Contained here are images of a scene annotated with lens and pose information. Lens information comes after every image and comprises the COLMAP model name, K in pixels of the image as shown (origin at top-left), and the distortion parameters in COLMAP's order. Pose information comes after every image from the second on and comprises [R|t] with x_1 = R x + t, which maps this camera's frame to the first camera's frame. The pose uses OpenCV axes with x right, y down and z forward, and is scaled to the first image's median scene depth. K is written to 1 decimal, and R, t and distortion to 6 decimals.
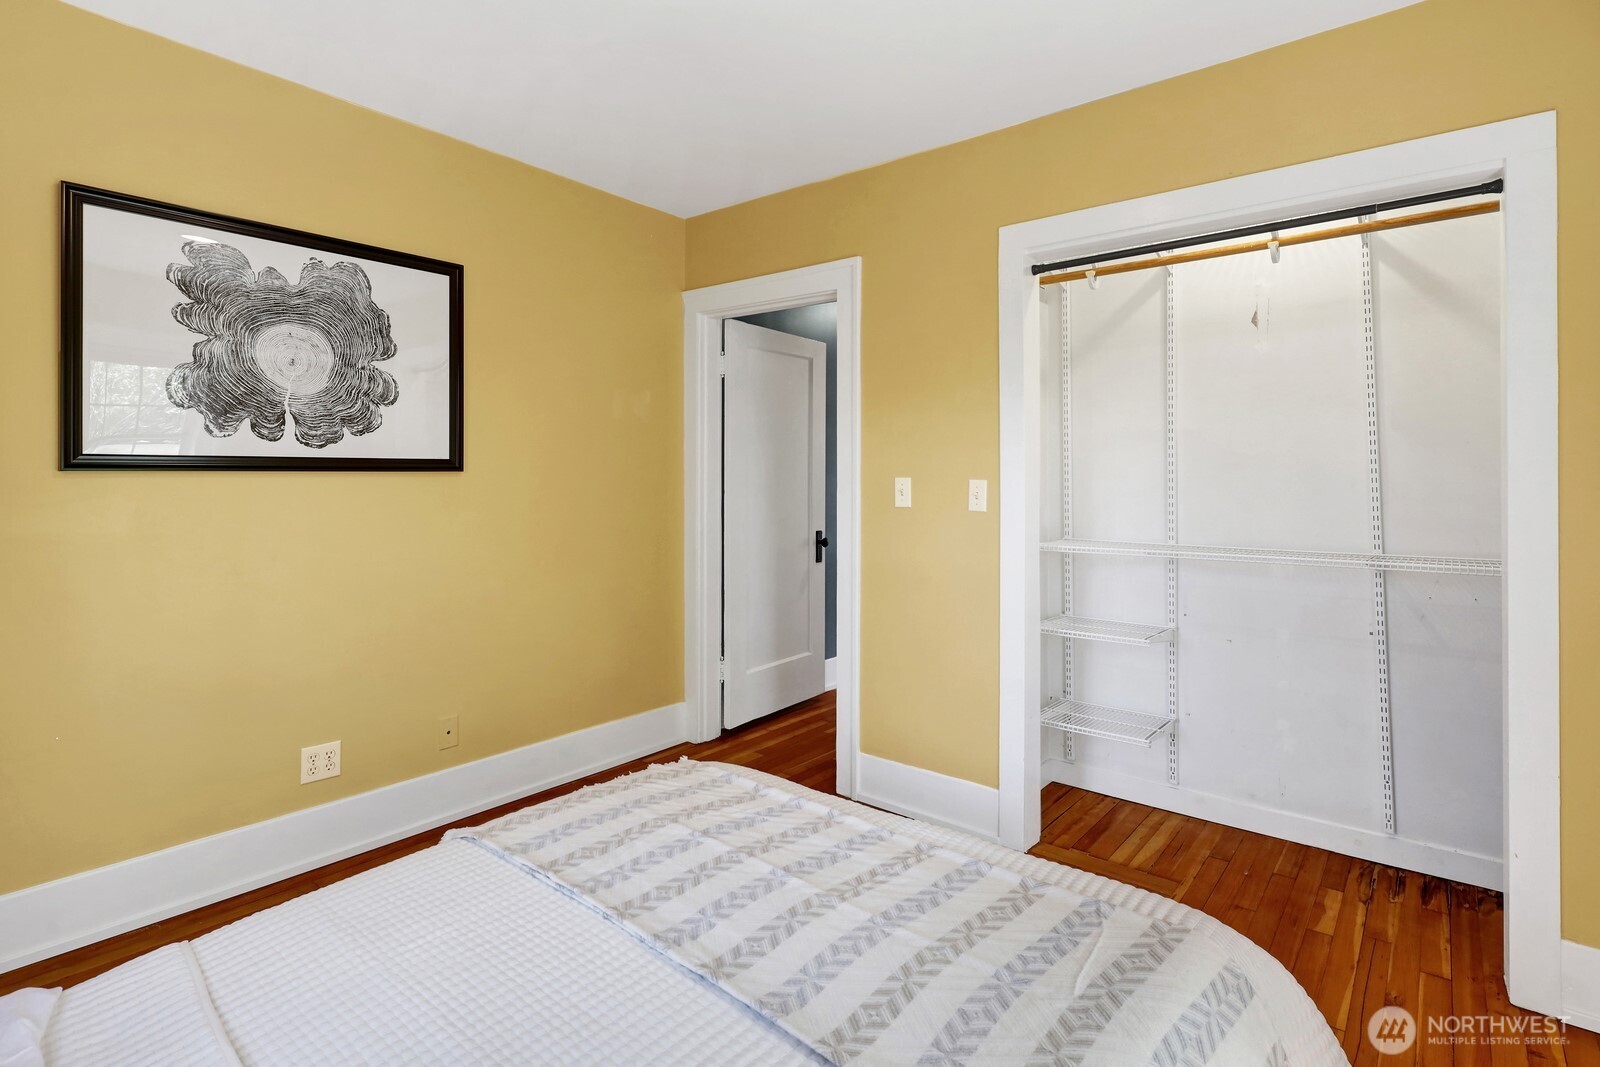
lens RADIAL K [[796.3, 0, 802.6], [0, 796.3, 473.5], [0, 0, 1]] dist [0.013406, 0.000152]
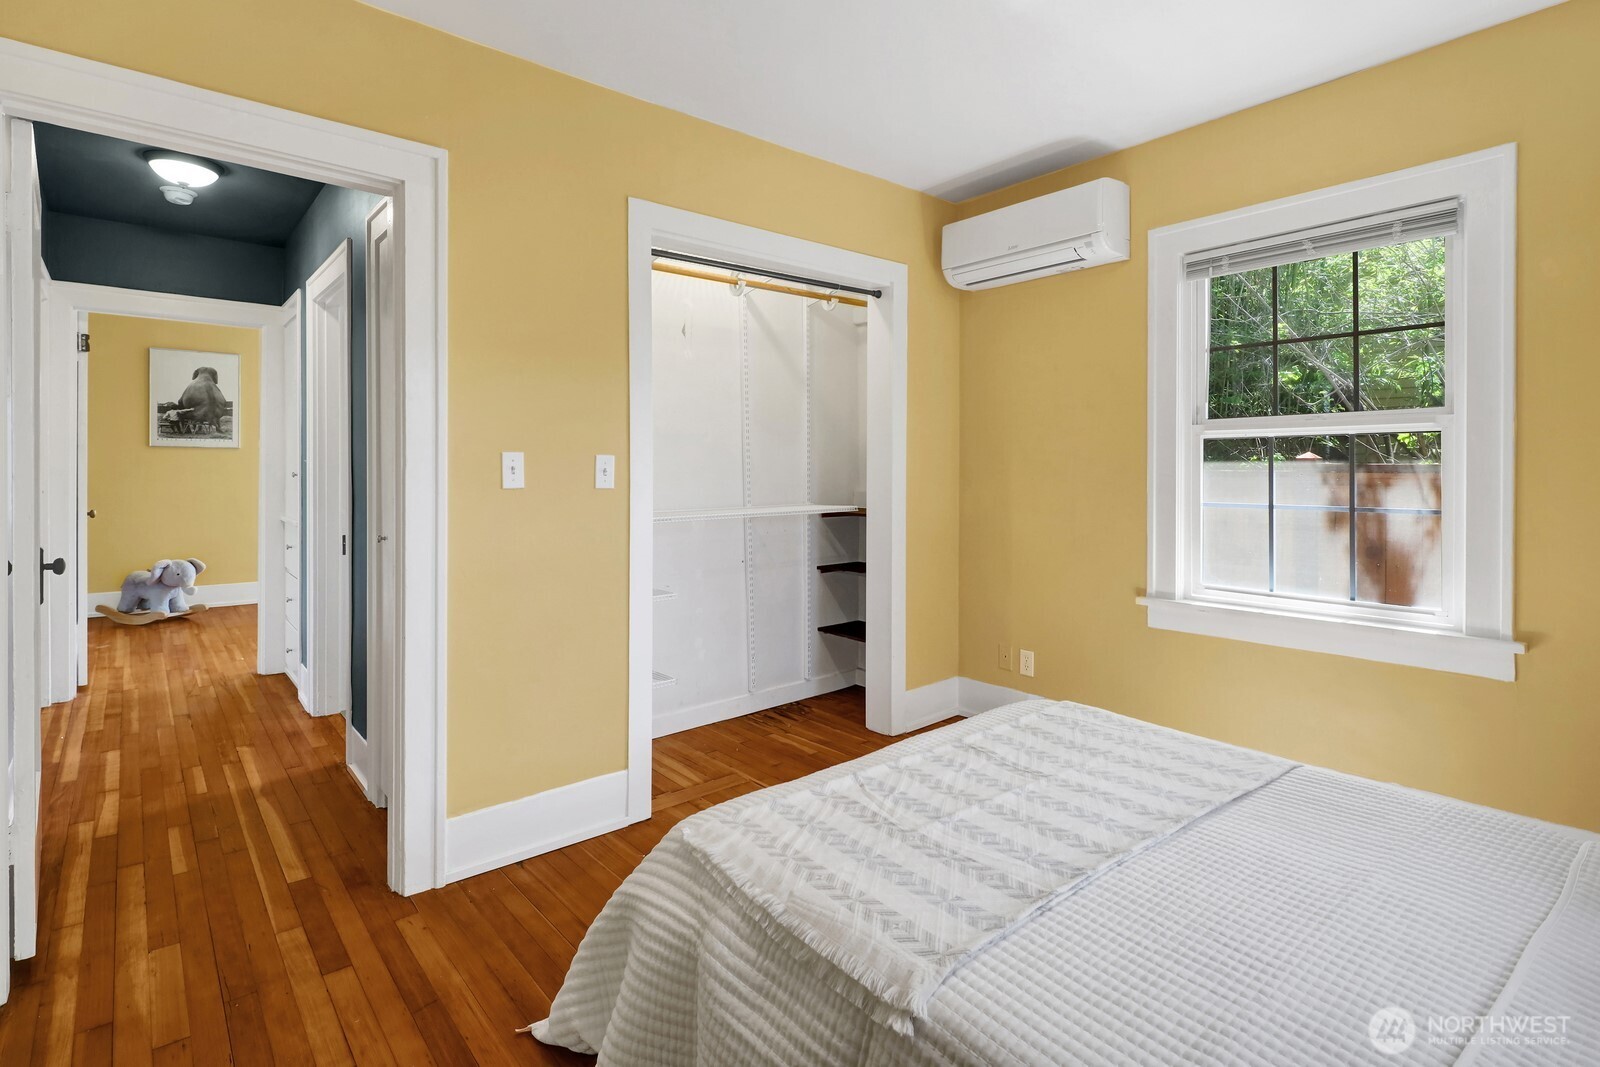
lens RADIAL K [[787.1, 0, 805.5], [0, 787.1, 464.3], [0, 0, 1]] dist [-0.000600, -0.000736]
pose [[0.181787, -0.004591, 0.983327, -0.768772], [-0.005796, 0.999967, 0.005740, 0.014400], [-0.983321, -0.006743, 0.181754, 0.702714]]
